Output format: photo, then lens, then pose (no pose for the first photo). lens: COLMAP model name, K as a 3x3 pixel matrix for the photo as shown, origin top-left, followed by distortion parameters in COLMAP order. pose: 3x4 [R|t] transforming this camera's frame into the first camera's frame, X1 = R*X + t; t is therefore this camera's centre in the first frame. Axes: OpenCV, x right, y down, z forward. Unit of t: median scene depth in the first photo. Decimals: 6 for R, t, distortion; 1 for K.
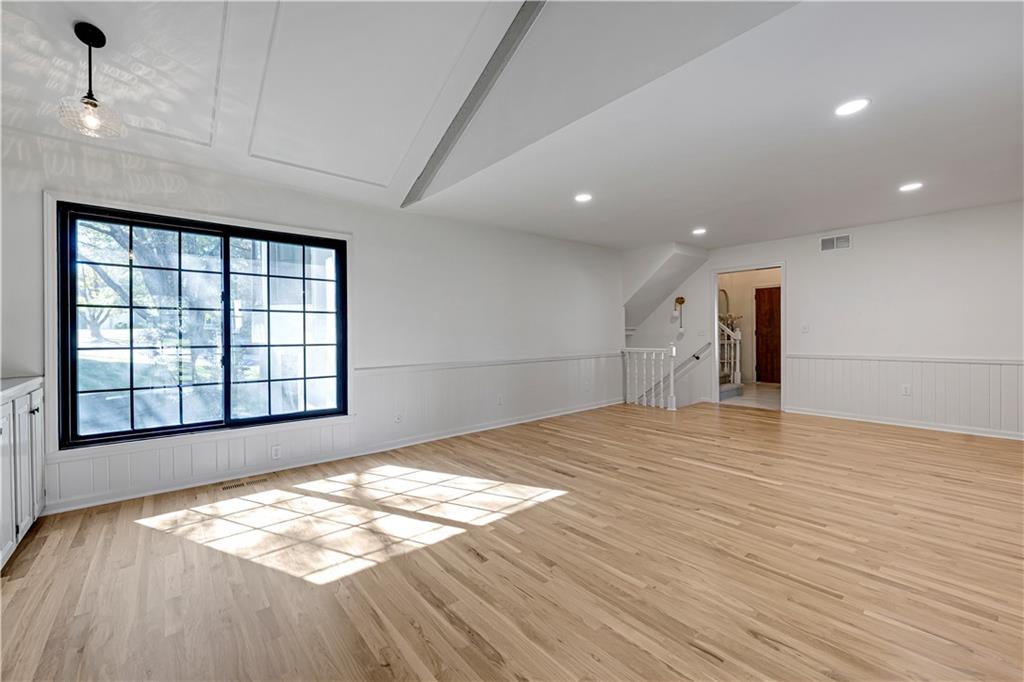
lens RADIAL K [[407.3, 0, 514.5], [0, 407.3, 338.0], [0, 0, 1]] dist [-0.002142, 0.000765]
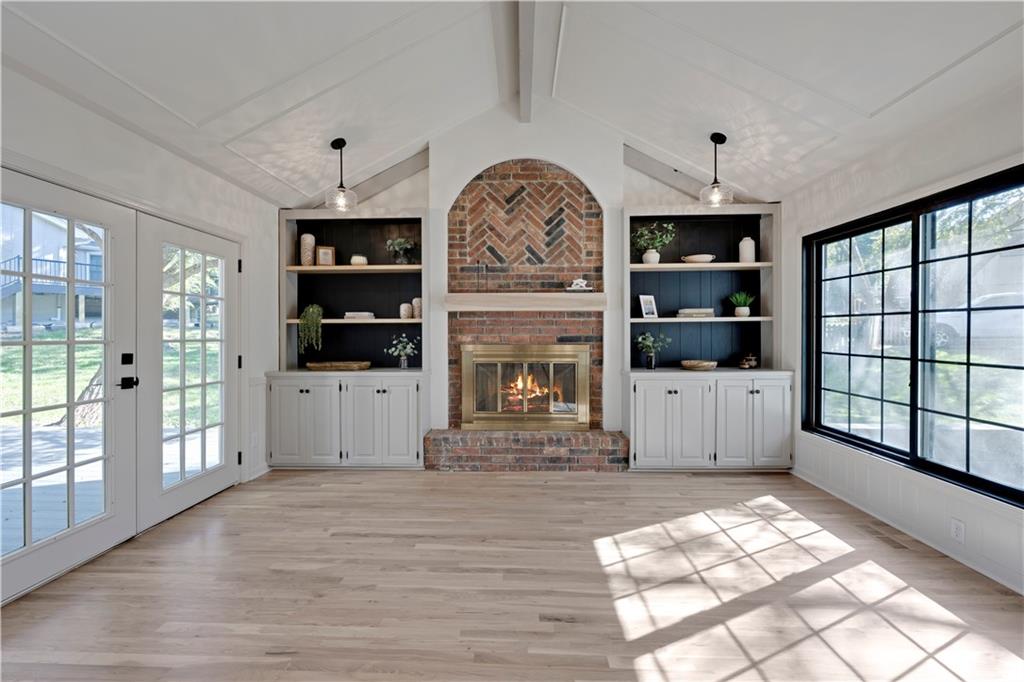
lens RADIAL K [[407.3, 0, 511.0], [0, 407.3, 335.1], [0, 0, 1]] dist [-0.002142, 0.000765]
pose [[-0.663274, 0.012751, -0.748268, 0.468389], [-0.001865, 0.999824, 0.018691, -0.049037], [0.748374, 0.013793, -0.663133, 1.174626]]
